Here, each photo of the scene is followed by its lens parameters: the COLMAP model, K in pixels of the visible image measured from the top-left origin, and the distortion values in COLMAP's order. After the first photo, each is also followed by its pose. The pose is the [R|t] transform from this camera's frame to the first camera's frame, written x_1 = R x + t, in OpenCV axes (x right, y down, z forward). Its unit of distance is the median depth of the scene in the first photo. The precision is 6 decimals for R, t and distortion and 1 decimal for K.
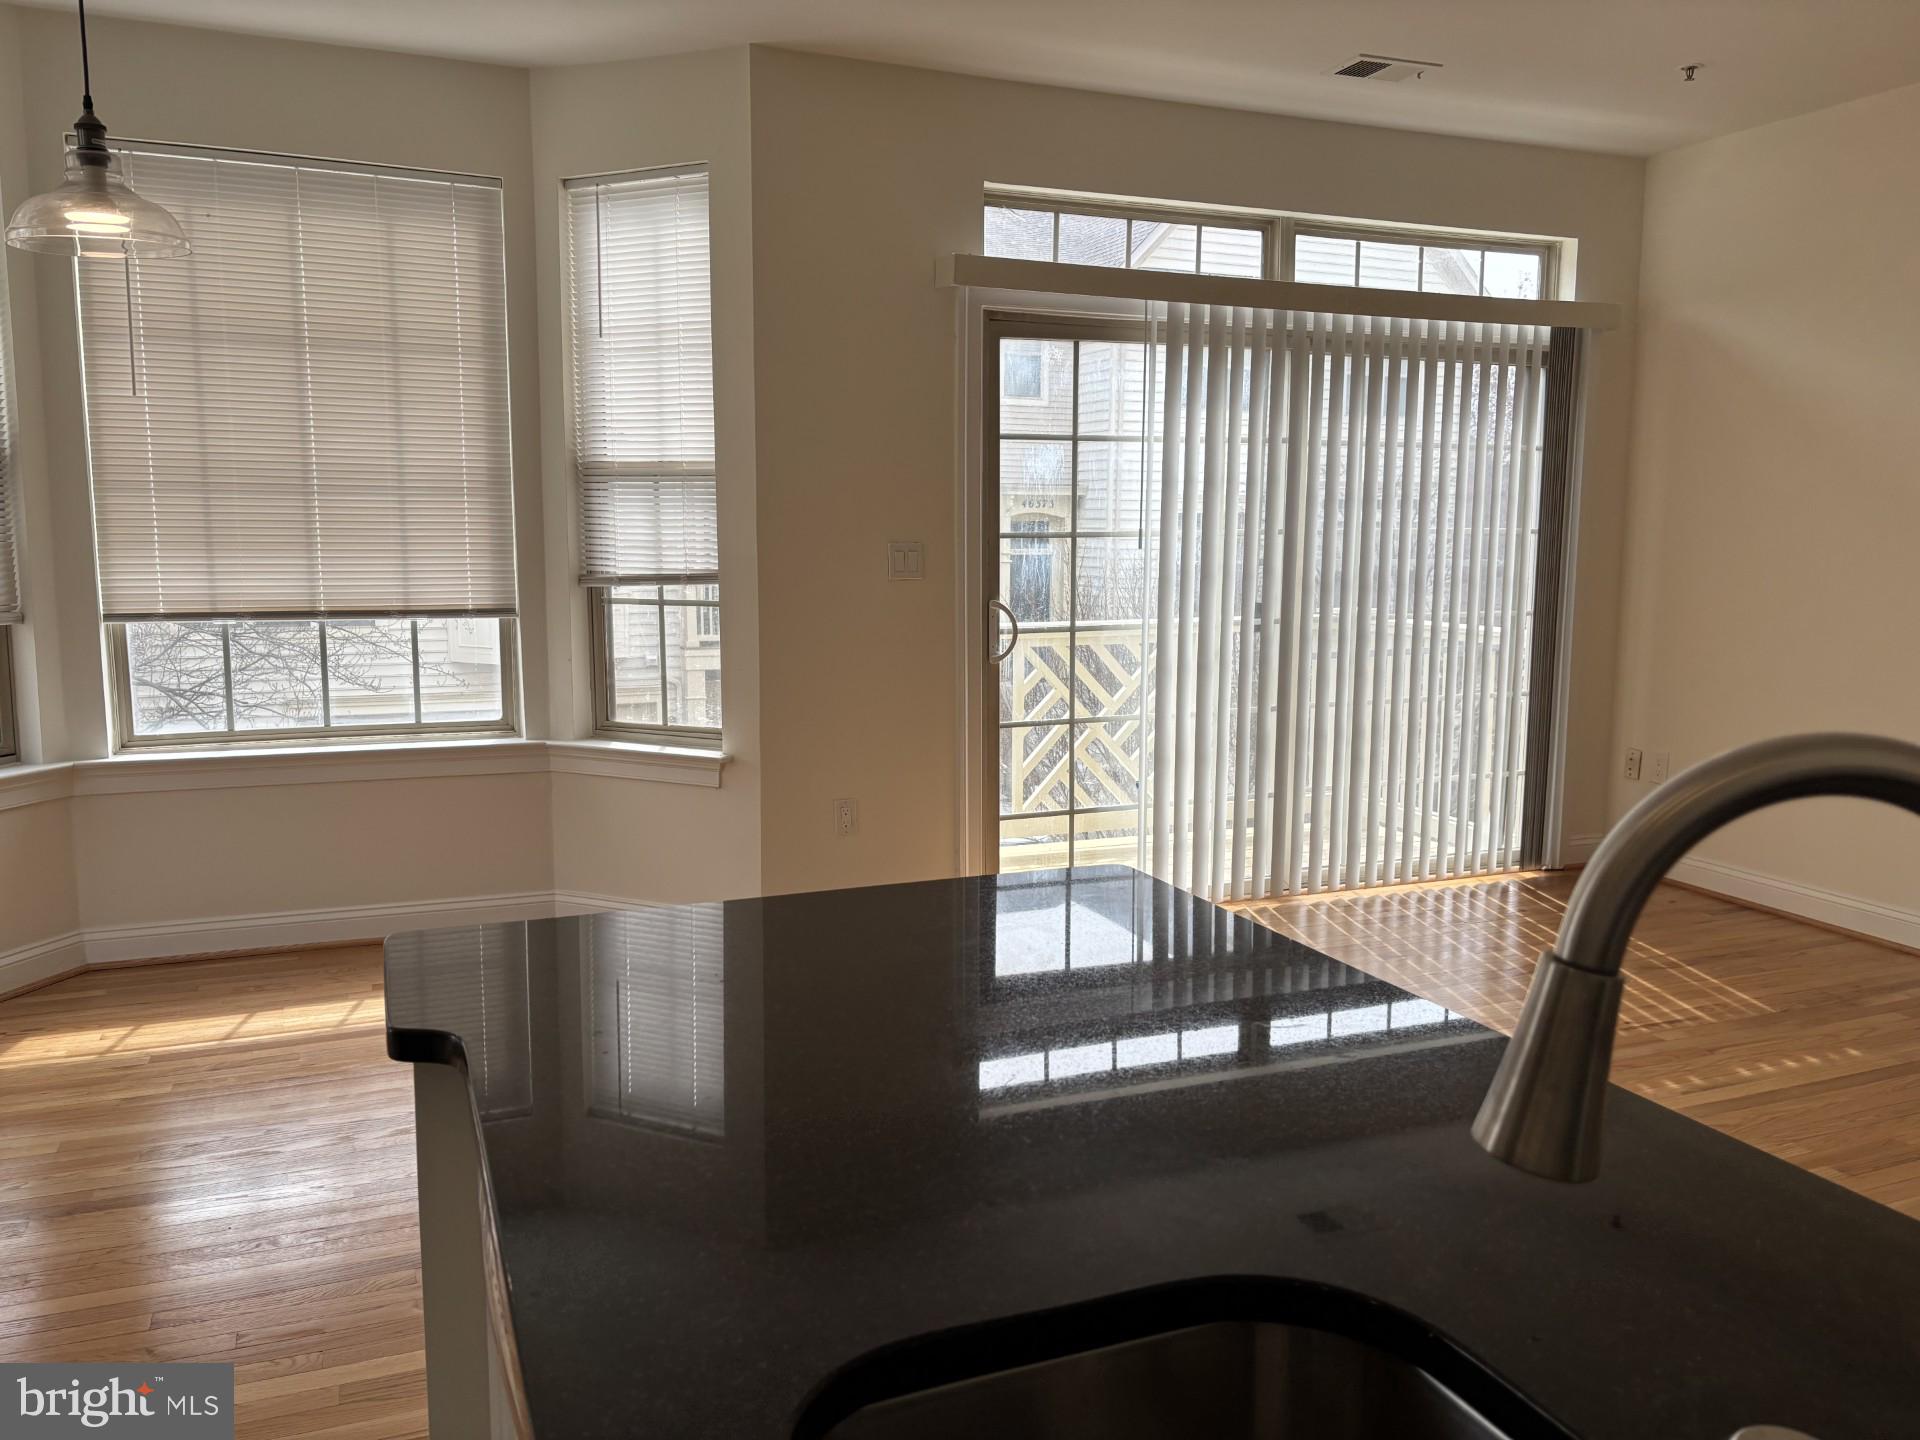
lens RADIAL K [[1477.8, 0, 1012.5], [0, 1477.8, 728.4], [0, 0, 1]] dist [0.094060, -0.134153]
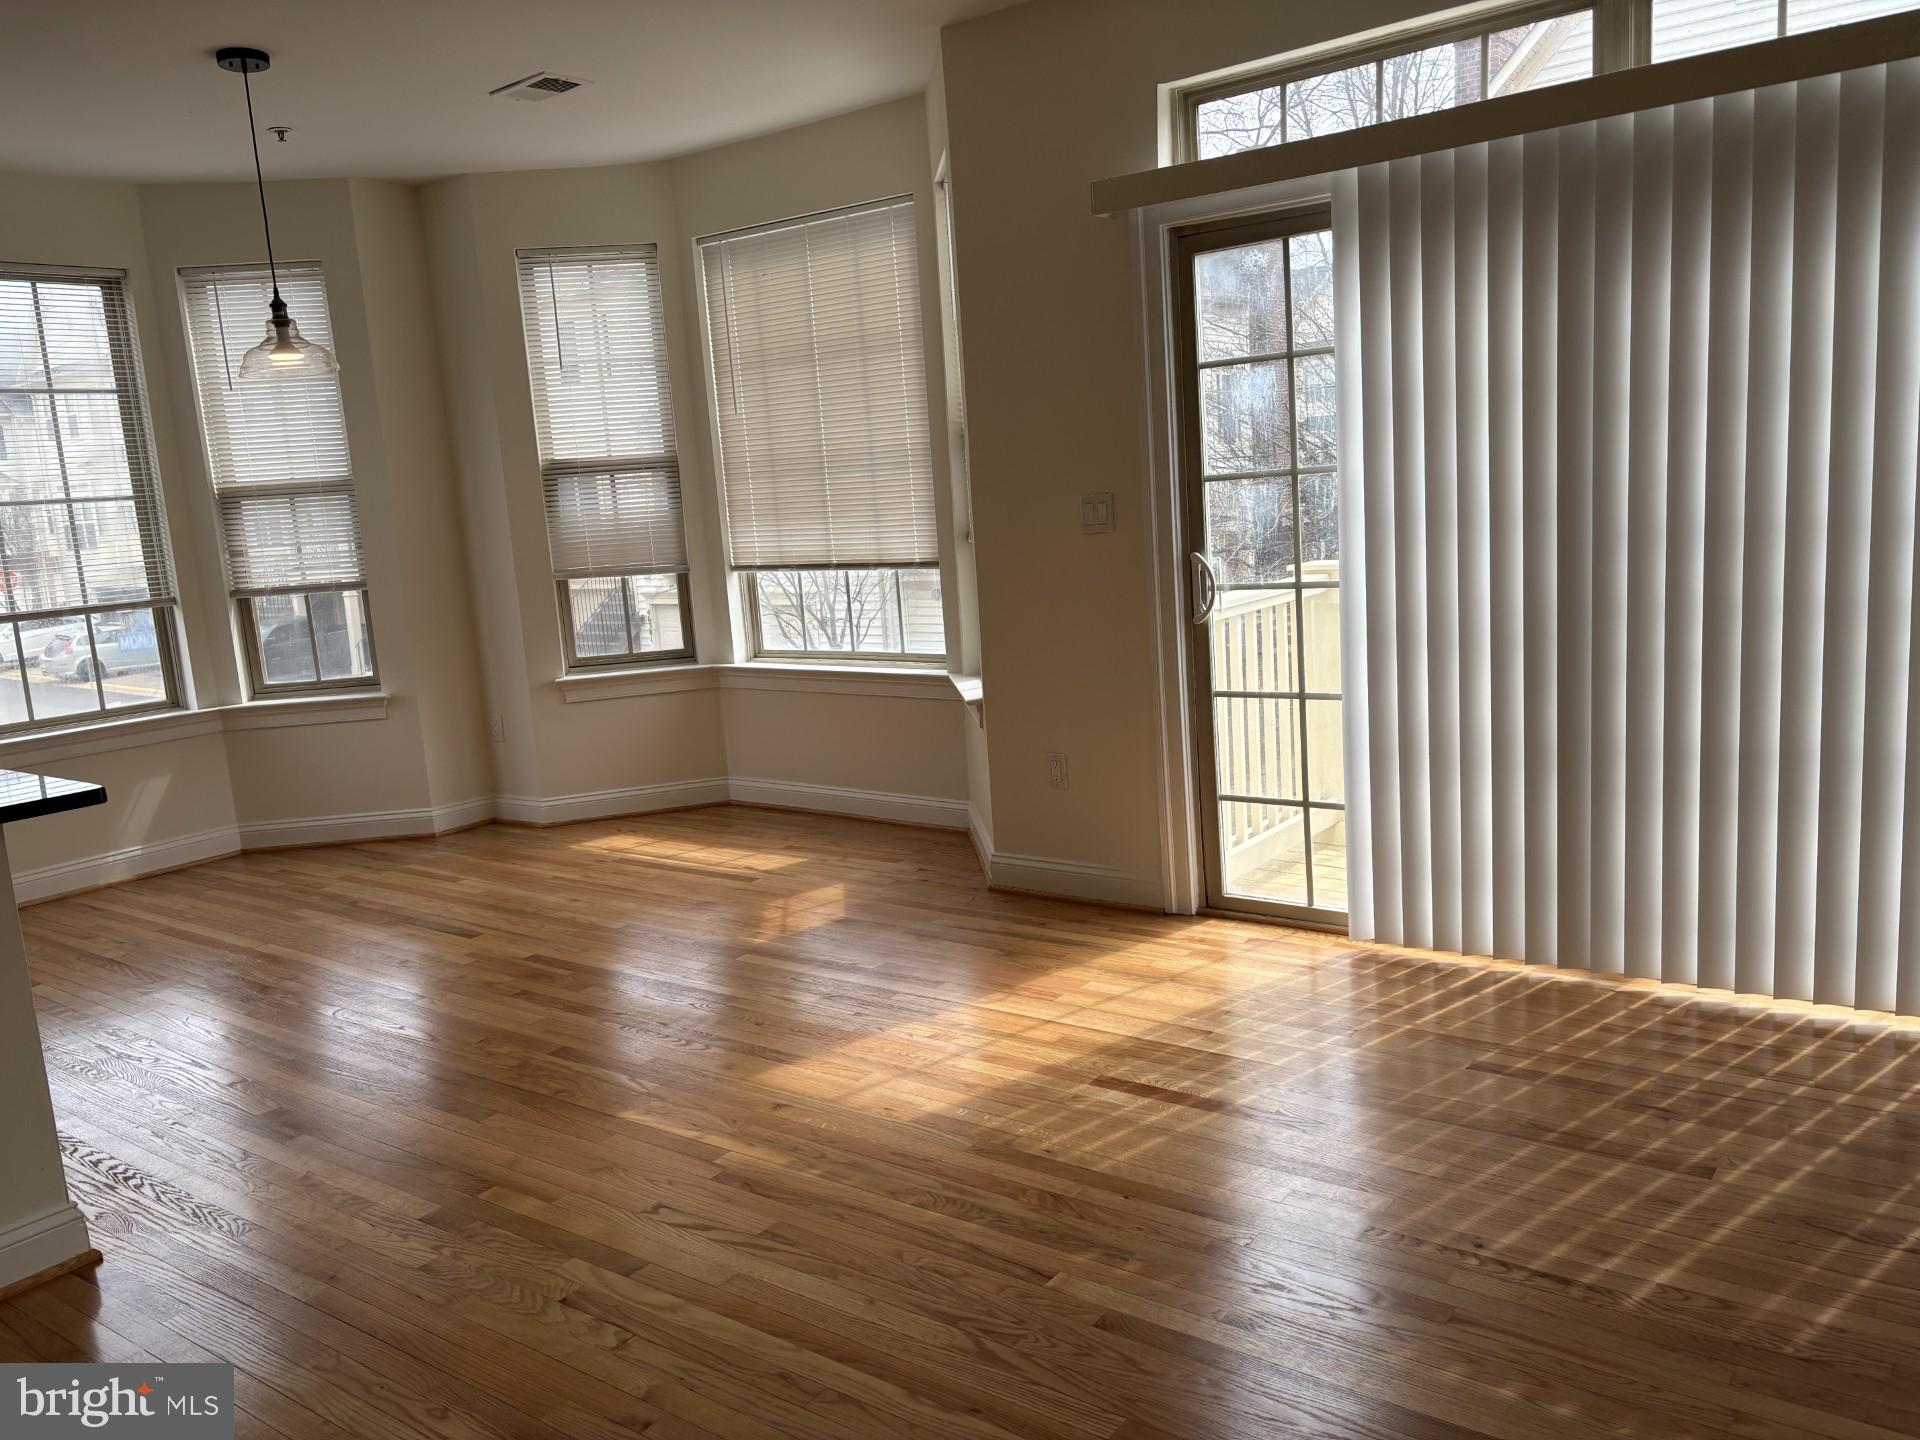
lens RADIAL K [[1532.6, 0, 969.3], [0, 1532.6, 729.1], [0, 0, 1]] dist [0.050367, -0.003073]
pose [[0.479303, 0.103520, -0.871523, 0.761280], [-0.047873, 0.994625, 0.091814, -0.061211], [0.876343, -0.002284, 0.481682, 0.446832]]
